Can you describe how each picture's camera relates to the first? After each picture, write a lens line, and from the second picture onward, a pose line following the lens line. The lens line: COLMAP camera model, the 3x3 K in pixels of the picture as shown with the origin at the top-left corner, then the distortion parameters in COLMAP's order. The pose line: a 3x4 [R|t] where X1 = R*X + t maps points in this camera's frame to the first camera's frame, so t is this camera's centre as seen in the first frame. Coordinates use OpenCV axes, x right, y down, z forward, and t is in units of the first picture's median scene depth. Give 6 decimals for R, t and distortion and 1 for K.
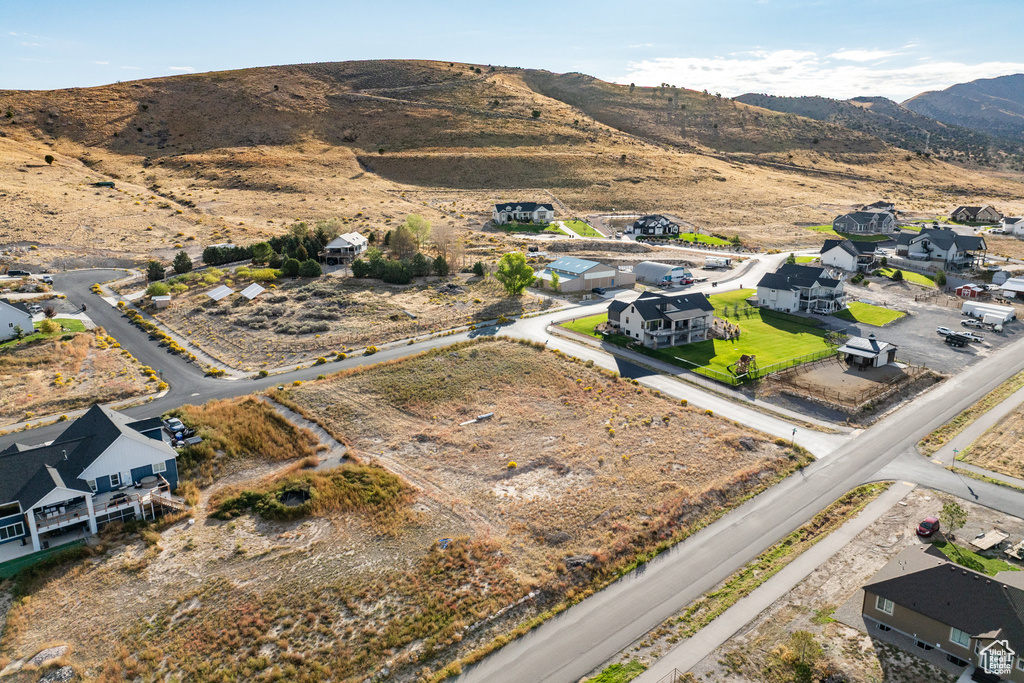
lens RADIAL K [[721.3, 0, 515.4], [0, 721.3, 336.7], [0, 0, 1]] dist [-0.040229, 0.005778]
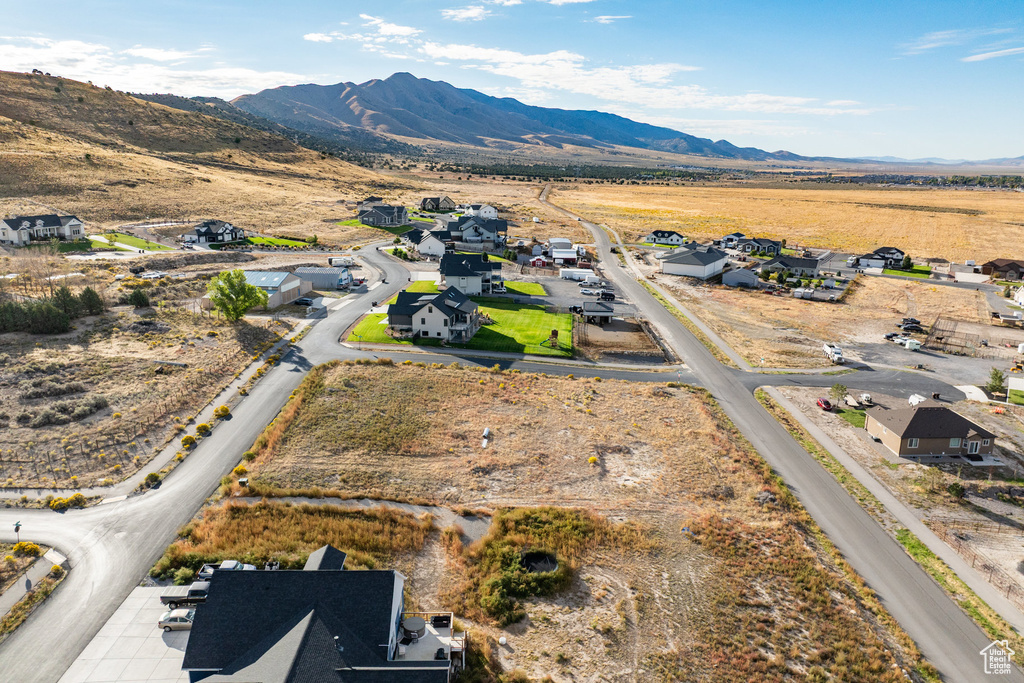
lens RADIAL K [[724.0, 0, 515.0], [0, 724.0, 339.7], [0, 0, 1]] dist [-0.042229, 0.010937]
pose [[0.641915, -0.179121, 0.745560, -0.501240], [0.176653, 0.980723, 0.083524, -0.057795], [-0.746149, 0.078090, 0.661183, 0.248242]]
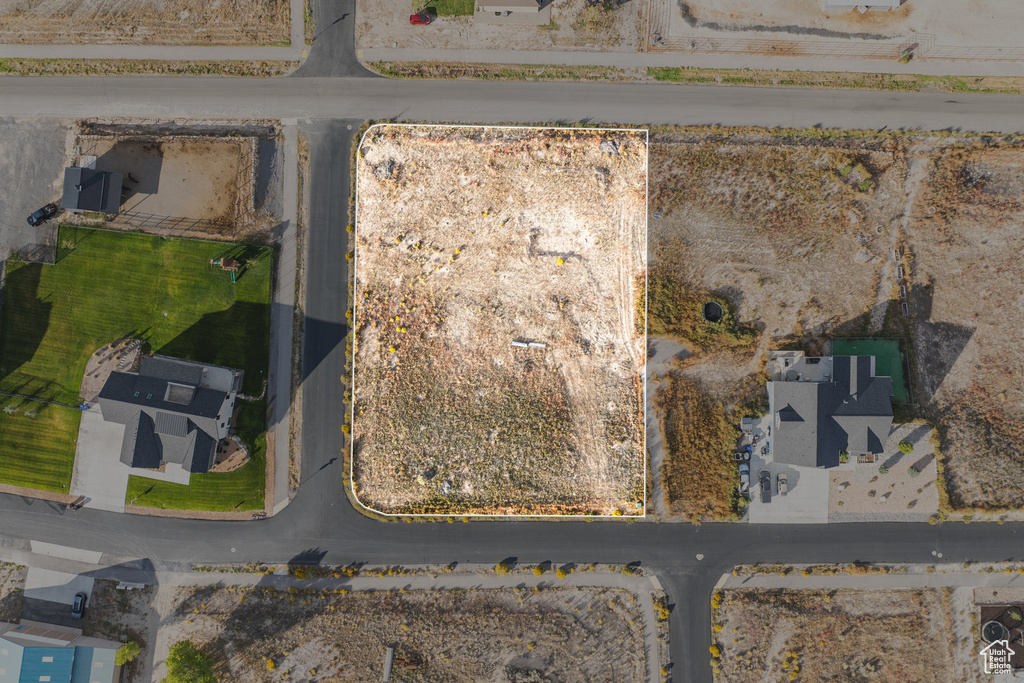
lens RADIAL K [[727.2, 0, 515.2], [0, 727.2, 336.4], [0, 0, 1]] dist [-0.035701, -0.000835]
pose [[-0.747892, -0.663795, 0.005876, -0.025626], [0.163714, -0.175862, 0.970706, -0.719262], [-0.643316, 0.726945, 0.240199, 0.521487]]
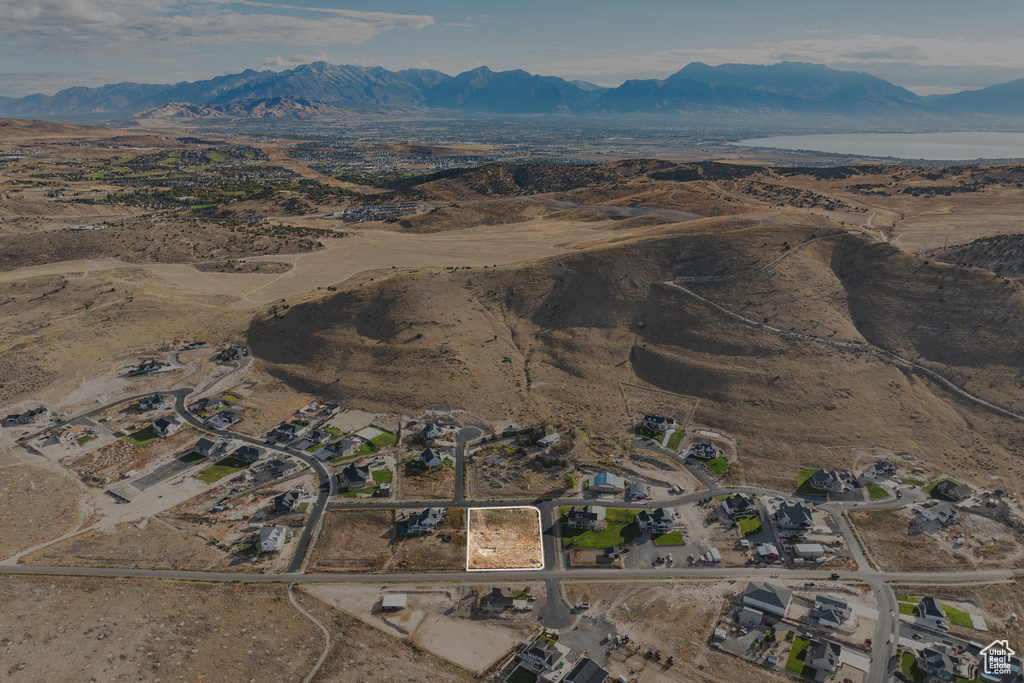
lens RADIAL K [[721.3, 0, 515.4], [0, 721.3, 336.7], [0, 0, 1]] dist [-0.040229, 0.005778]
pose [[0.761443, 0.210216, -0.613200, 1.817066], [-0.166890, 0.977643, 0.127918, -1.202704], [0.626381, 0.004935, 0.779502, -1.745199]]
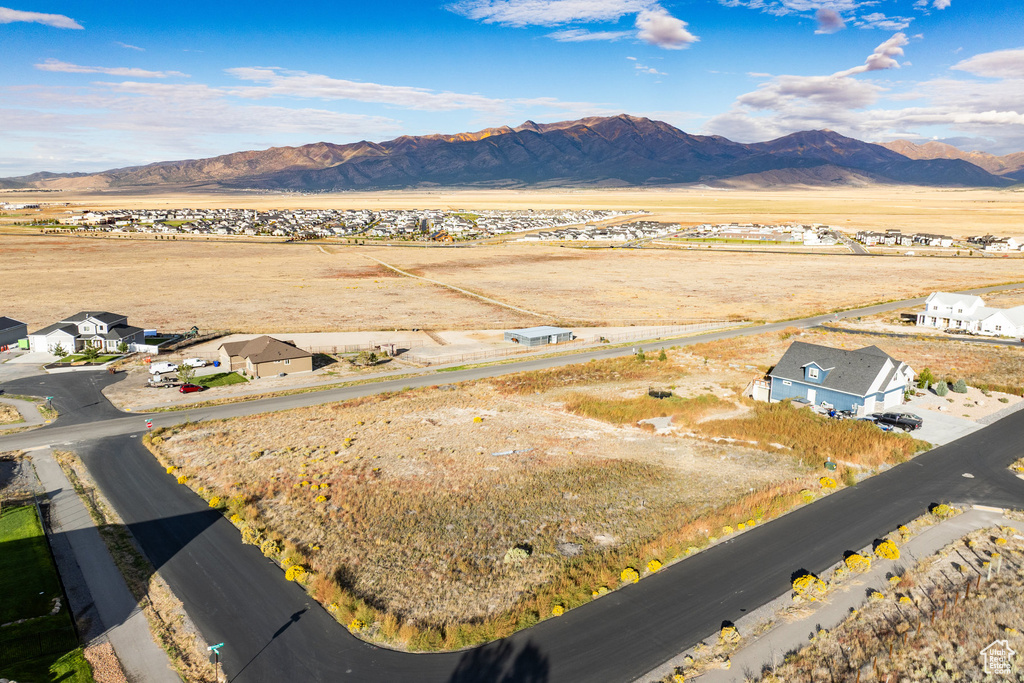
lens RADIAL K [[727.2, 0, 515.2], [0, 727.2, 336.4], [0, 0, 1]] dist [-0.035701, -0.000835]
pose [[-0.998828, -0.015375, 0.045891, -0.062818], [0.005564, 0.905432, 0.424456, -0.223955], [-0.048077, 0.424214, -0.904285, 1.166548]]
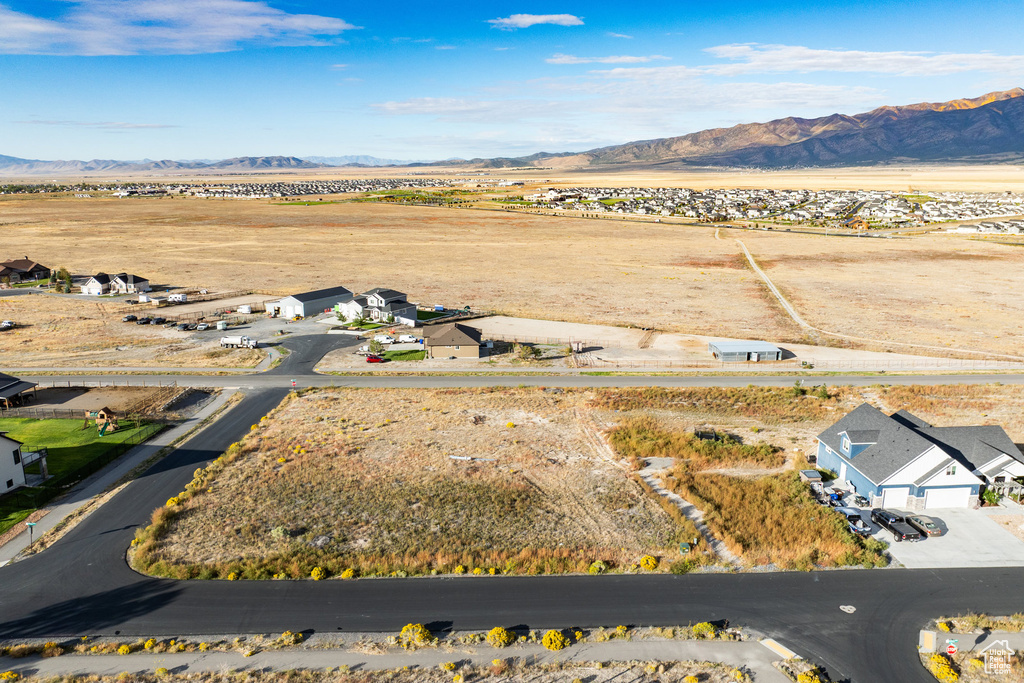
lens RADIAL K [[721.3, 0, 515.4], [0, 721.3, 336.7], [0, 0, 1]] dist [-0.040229, 0.005778]
pose [[-0.790495, -0.132434, 0.597979, -0.406593], [0.155458, 0.900983, 0.405047, -0.243482], [-0.592411, 0.413148, -0.691634, 1.064482]]
